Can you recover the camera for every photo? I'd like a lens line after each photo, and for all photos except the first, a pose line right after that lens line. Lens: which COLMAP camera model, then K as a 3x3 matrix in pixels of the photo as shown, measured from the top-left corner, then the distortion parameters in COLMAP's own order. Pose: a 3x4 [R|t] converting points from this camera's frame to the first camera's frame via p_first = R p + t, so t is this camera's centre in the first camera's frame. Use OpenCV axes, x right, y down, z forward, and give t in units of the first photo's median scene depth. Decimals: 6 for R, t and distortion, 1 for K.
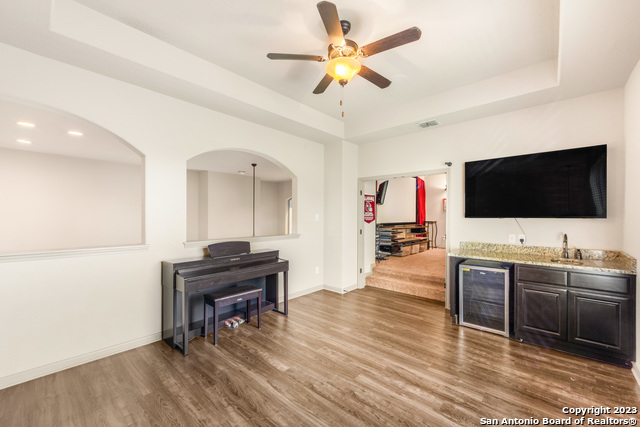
lens RADIAL K [[256.9, 0, 322.6], [0, 256.9, 214.2], [0, 0, 1]] dist [-0.000433, -0.000571]
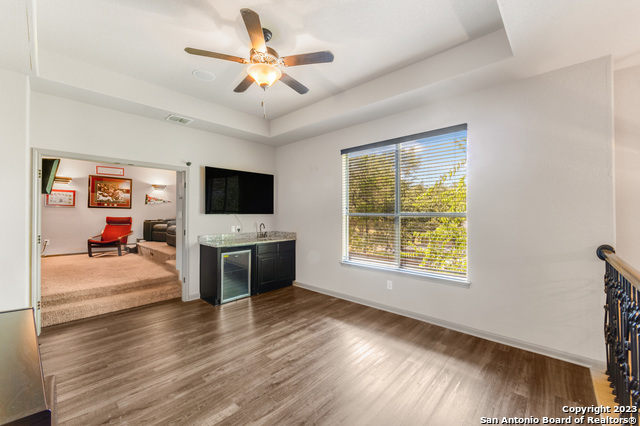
lens RADIAL K [[256.9, 0, 324.0], [0, 256.9, 209.4], [0, 0, 1]] dist [-0.000433, -0.000571]
pose [[0.018809, 0.012788, 0.999741, -0.861984], [-0.007089, 0.999895, -0.012657, 0.003493], [-0.999798, -0.006849, 0.018898, 0.657843]]
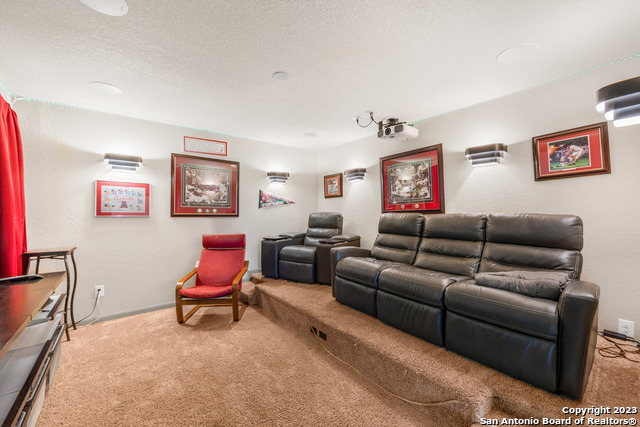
lens RADIAL K [[256.9, 0, 326.4], [0, 256.9, 206.3], [0, 0, 1]] dist [-0.000433, -0.000571]
pose [[0.163161, 0.007293, 0.986572, 0.597044], [-0.002206, 0.999973, -0.007027, -0.084091], [-0.986597, -0.001030, 0.163173, 2.175771]]
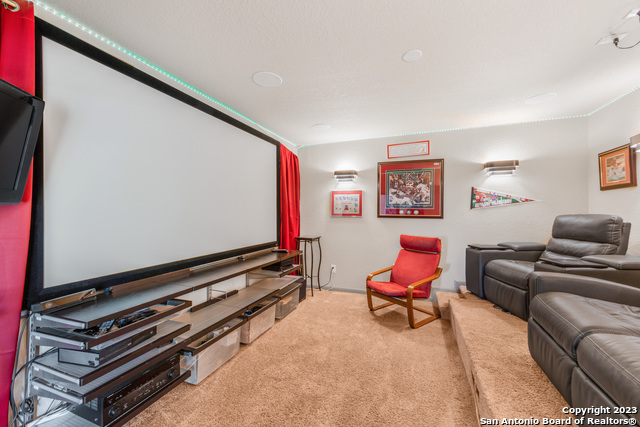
lens RADIAL K [[256.9, 0, 322.5], [0, 256.9, 209.0], [0, 0, 1]] dist [-0.000433, -0.000571]
pose [[0.939062, -0.010402, 0.343591, 0.960822], [0.012012, 0.999925, -0.002559, -0.089003], [-0.343539, 0.006530, 0.939116, 1.834685]]
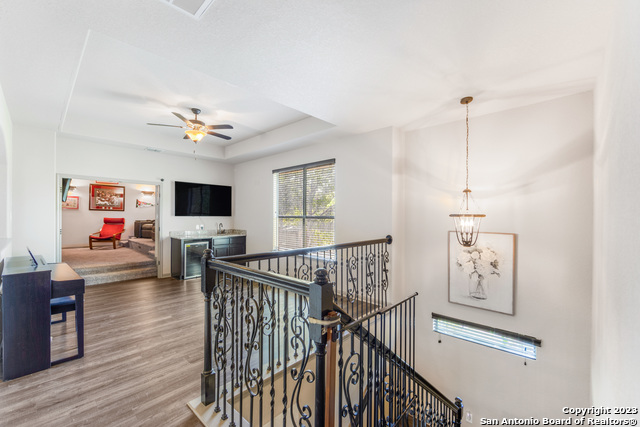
lens RADIAL K [[256.9, 0, 322.8], [0, 256.9, 213.4], [0, 0, 1]] dist [-0.000433, -0.000571]
pose [[0.017096, 0.006277, 0.999834, -1.517345], [-0.011942, 0.999910, -0.006073, -0.006272], [-0.999783, -0.011836, 0.017169, 0.074080]]
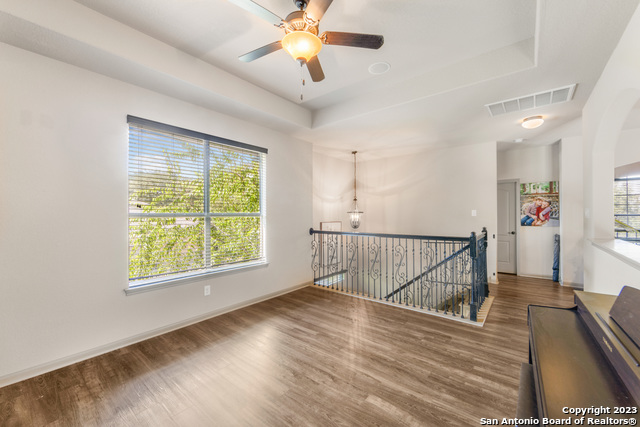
lens RADIAL K [[256.9, 0, 320.0], [0, 256.9, 215.0], [0, 0, 1]] dist [-0.000433, -0.000571]
pose [[-0.999351, -0.000315, -0.036007, 0.040426], [-0.000107, 0.999983, -0.005775, 0.018723], [0.036008, -0.005767, -0.999335, 1.673645]]
